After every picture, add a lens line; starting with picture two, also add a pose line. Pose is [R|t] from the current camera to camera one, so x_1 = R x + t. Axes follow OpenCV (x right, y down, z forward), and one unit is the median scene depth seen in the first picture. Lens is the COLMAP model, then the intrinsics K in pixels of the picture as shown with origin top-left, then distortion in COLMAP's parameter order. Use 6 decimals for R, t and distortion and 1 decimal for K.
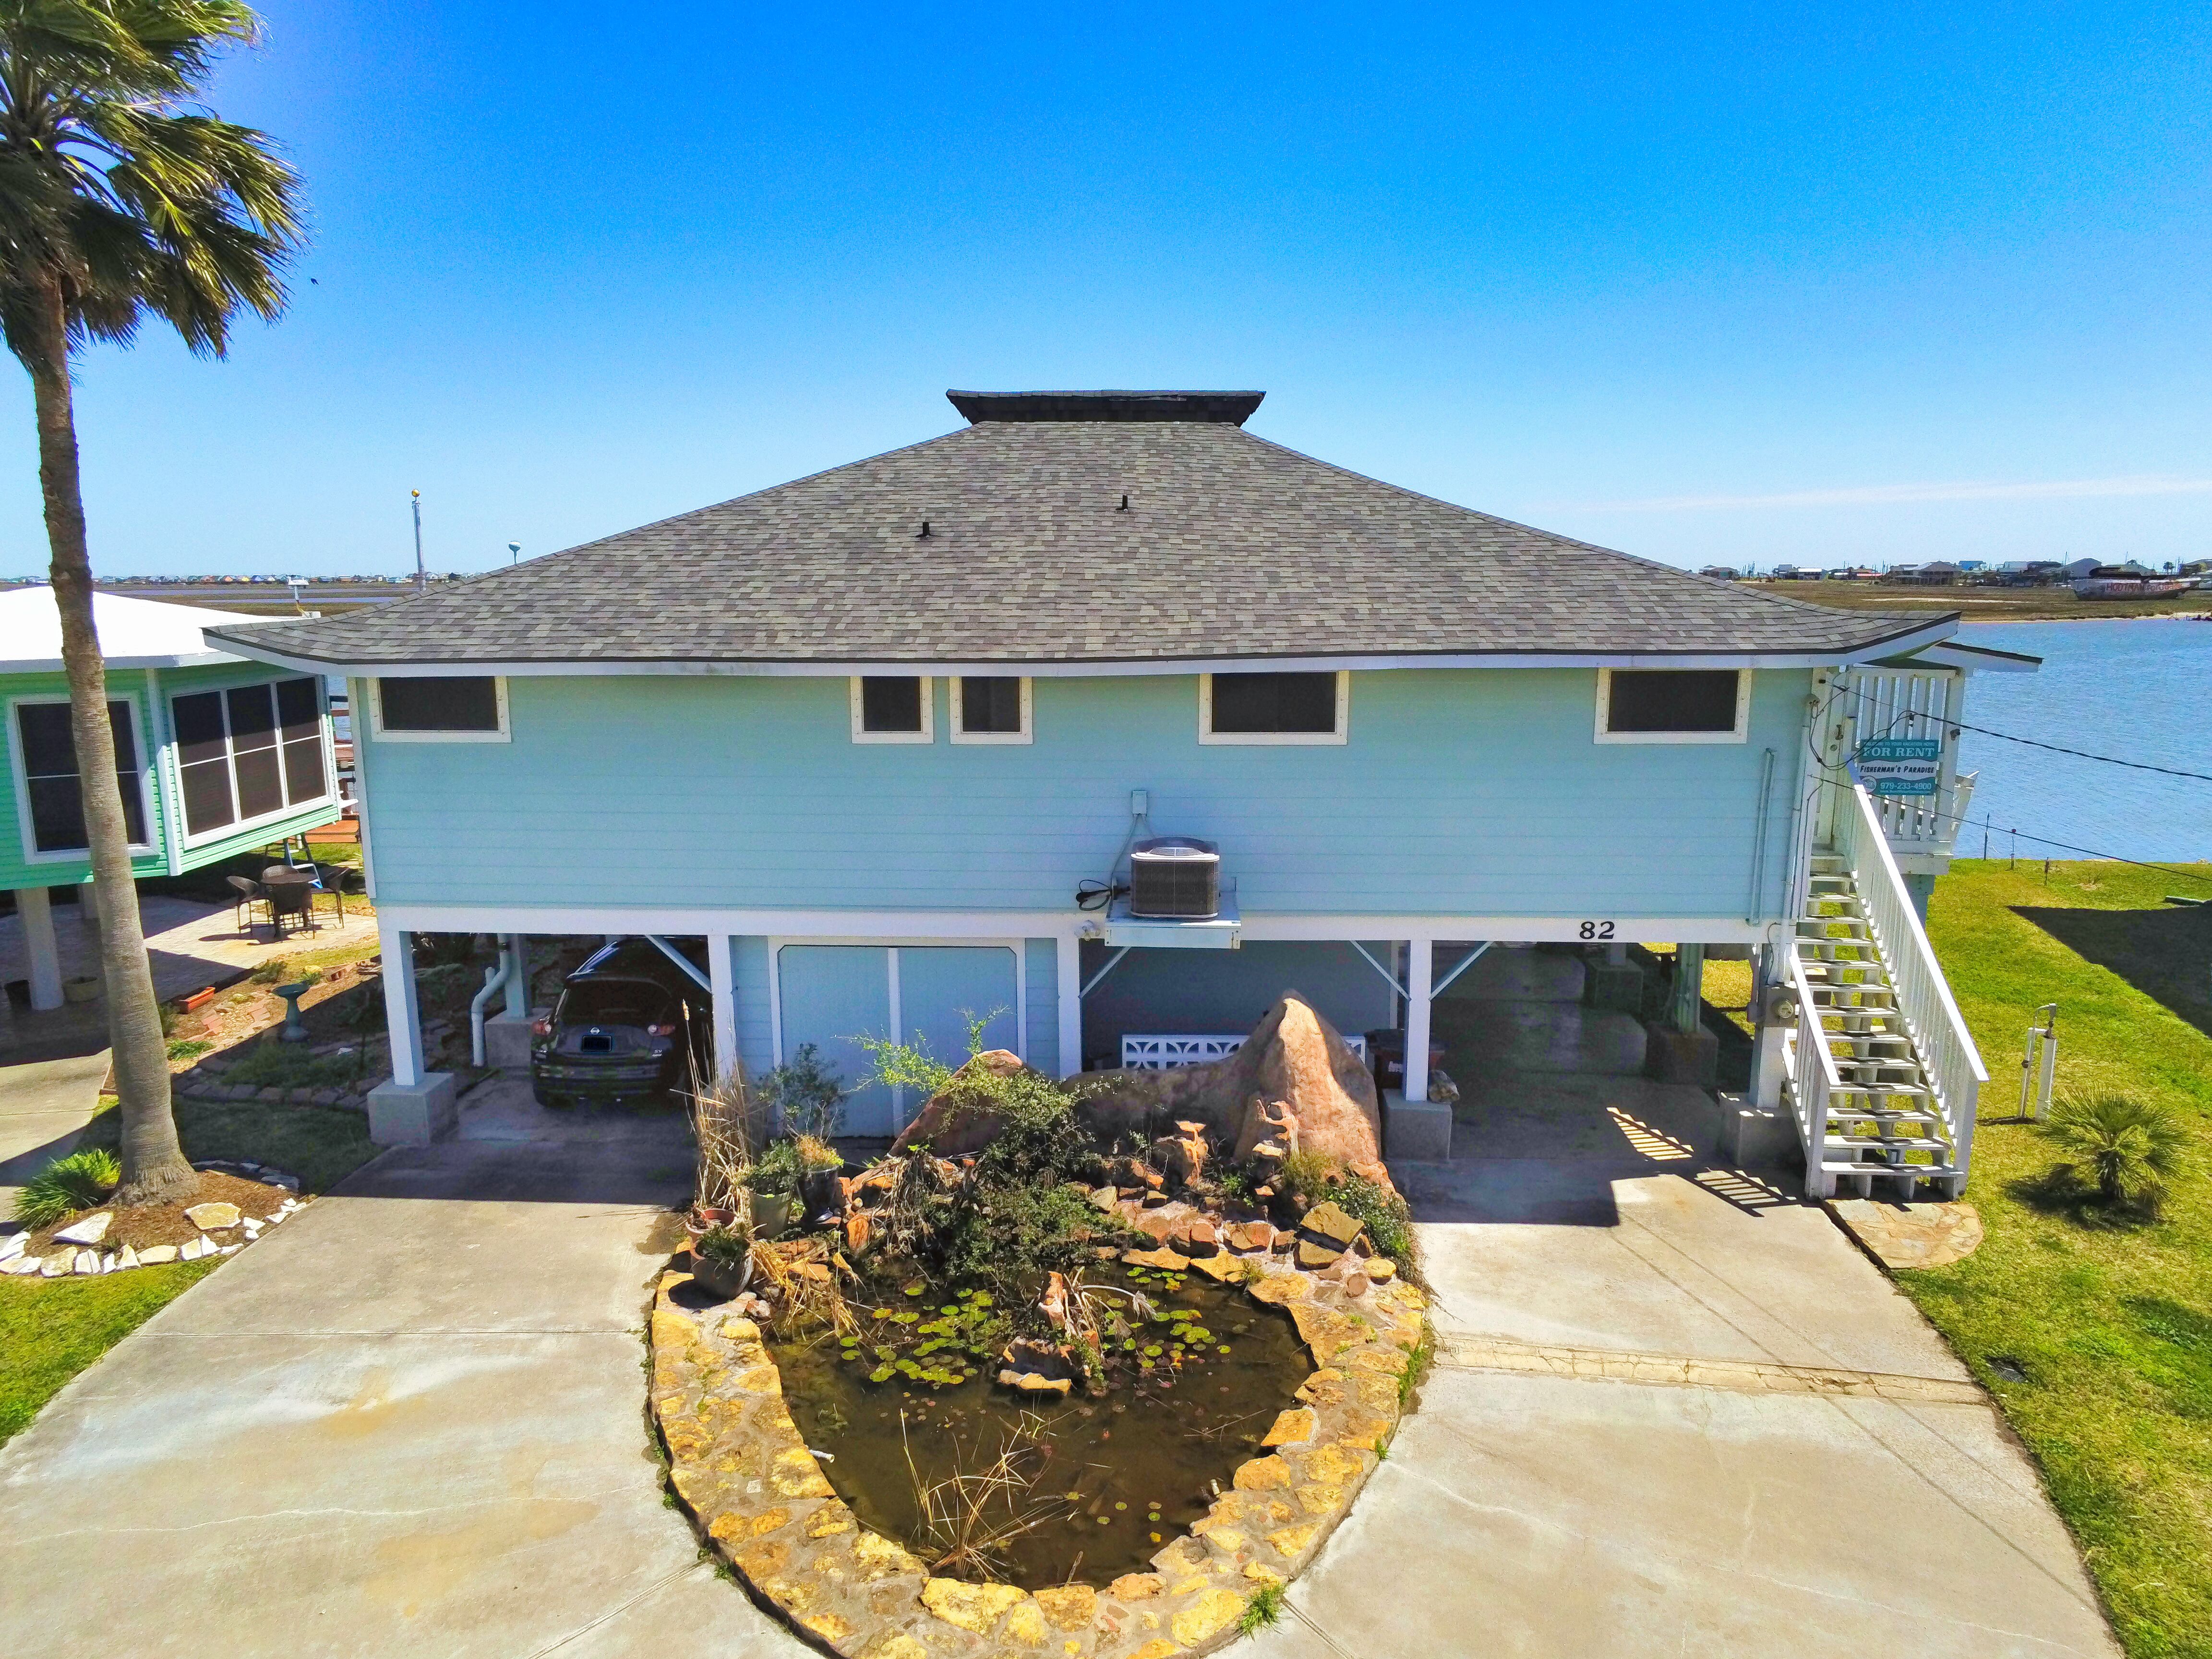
lens RADIAL K [[1452.6, 0, 1100.1], [0, 1452.6, 853.8], [0, 0, 1]] dist [0.004759, -0.002802]
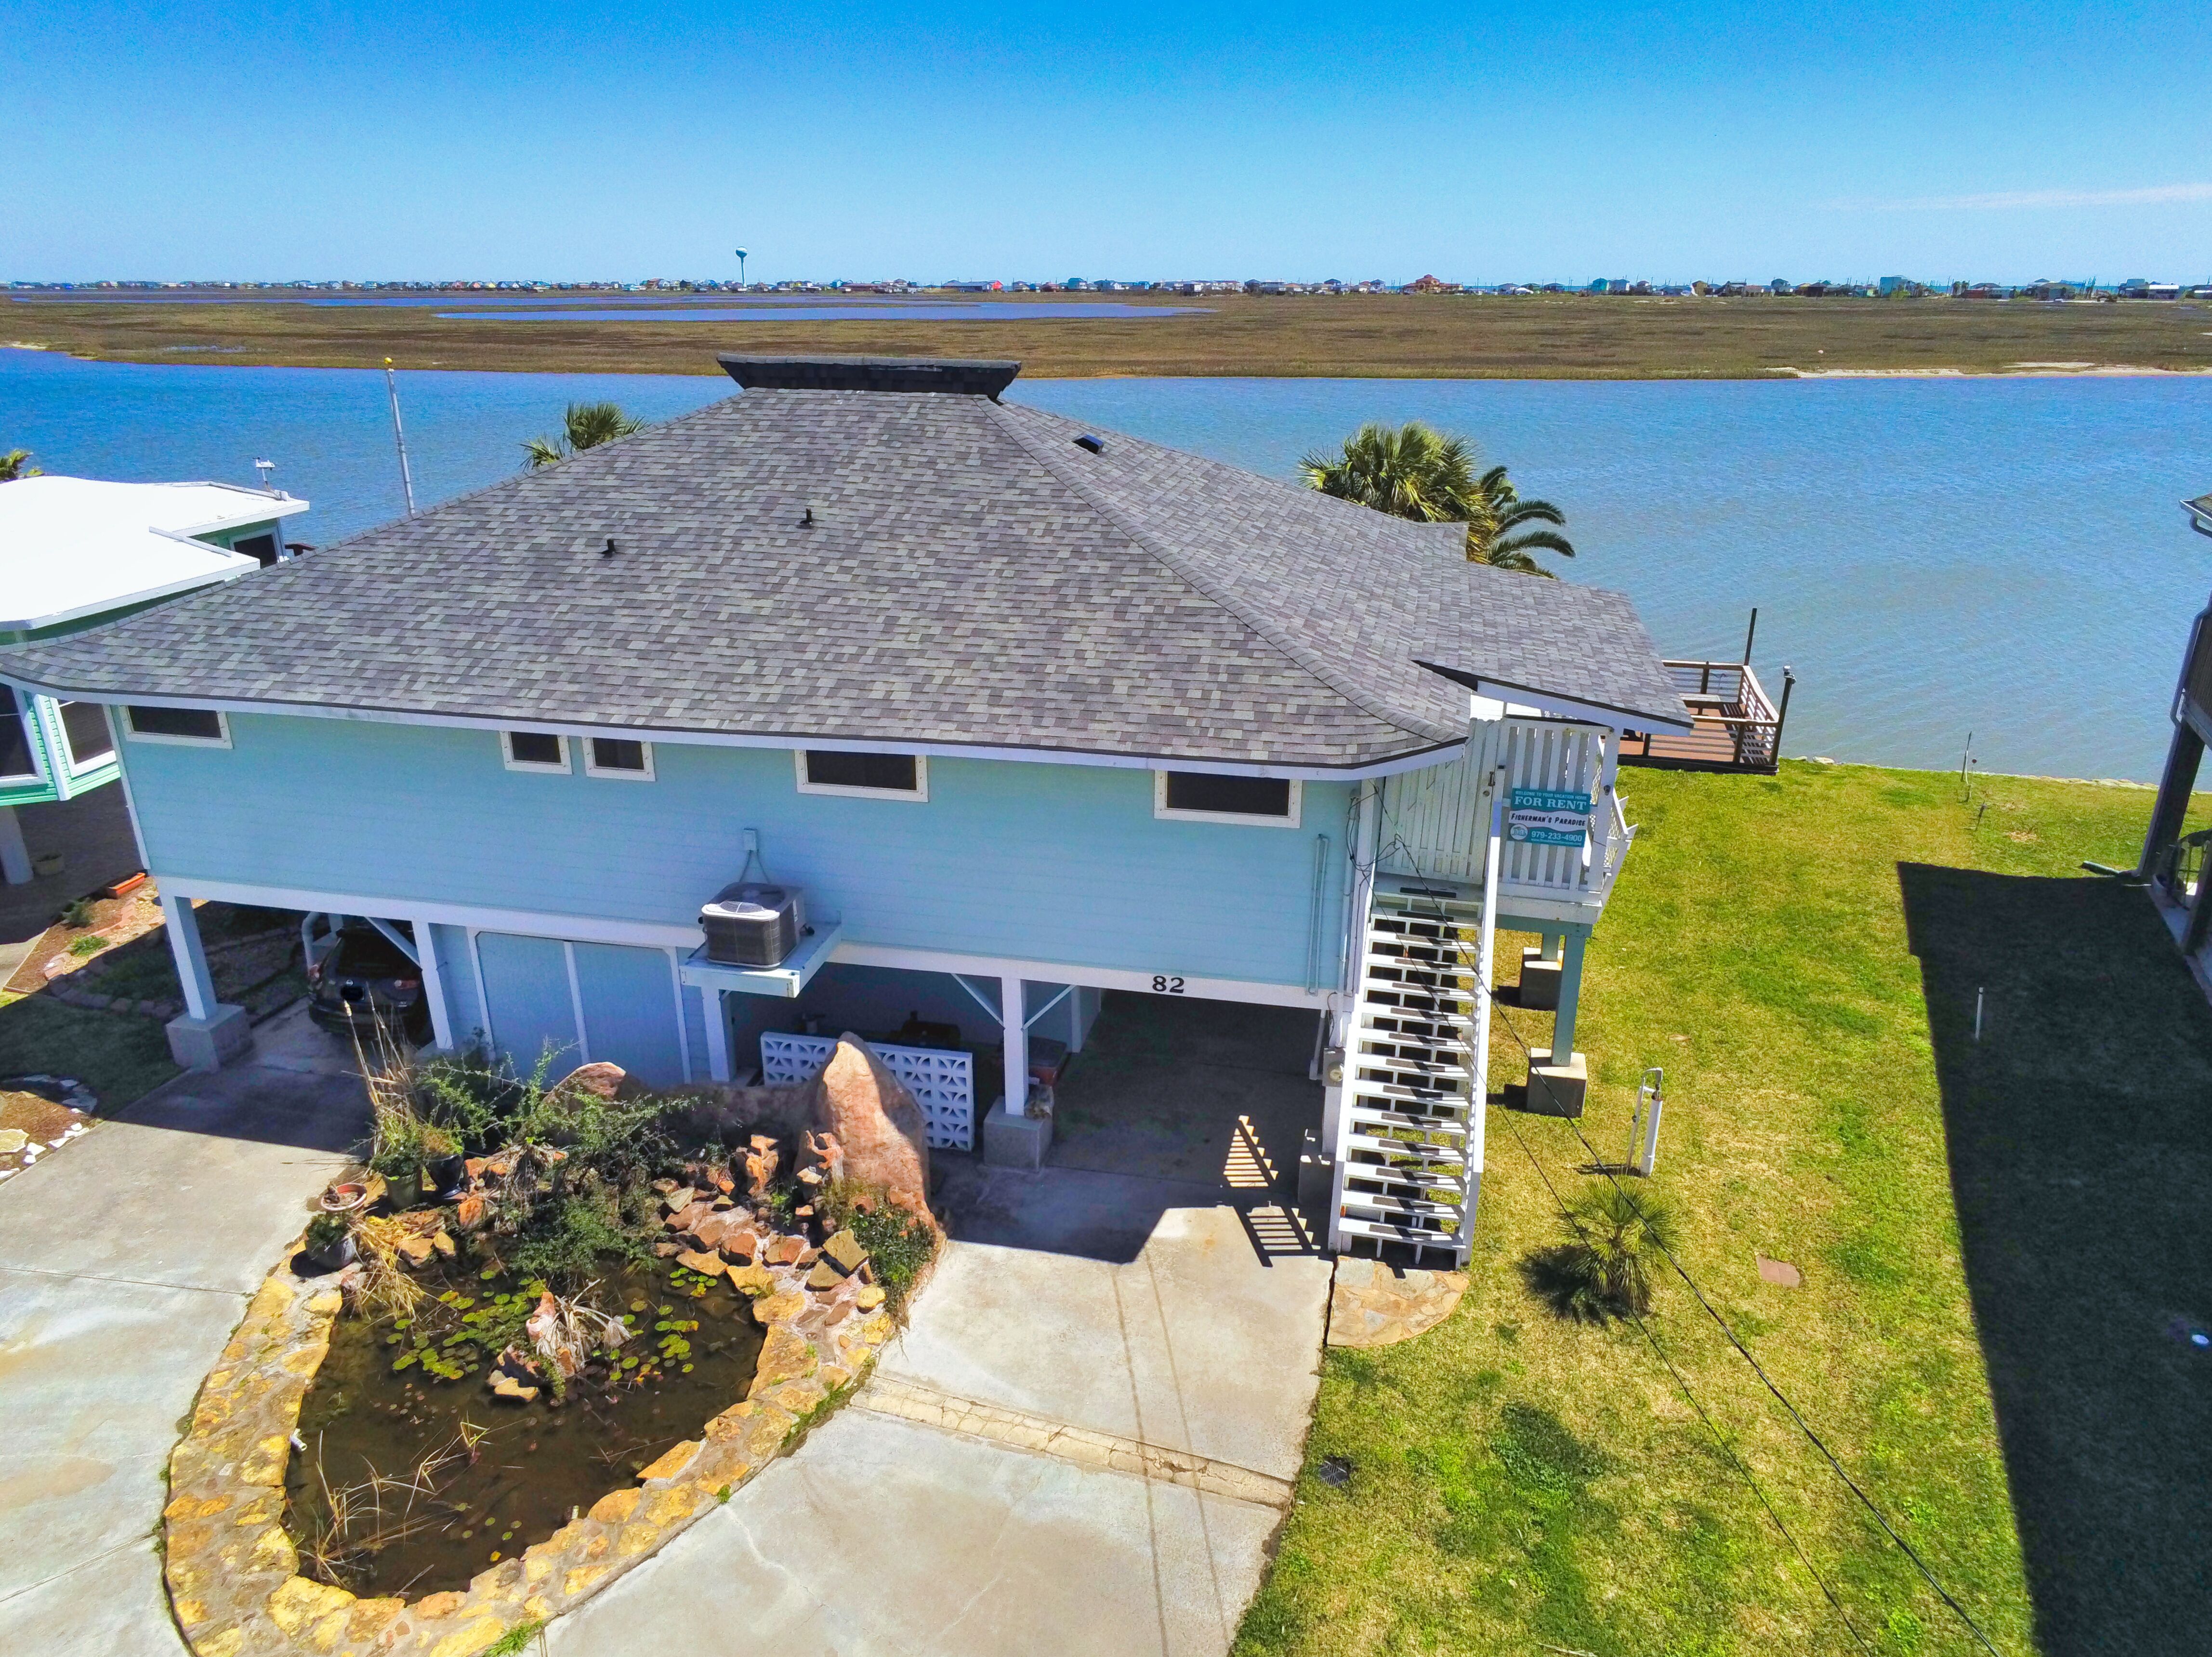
lens RADIAL K [[1452.8, 0, 1100.1], [0, 1452.8, 852.8], [0, 0, 1]] dist [0.004759, -0.002802]
pose [[0.987566, 0.062758, -0.144137, 0.473803], [-0.035007, 0.981631, 0.187552, -0.255995], [0.153259, -0.180175, 0.971622, -0.016752]]
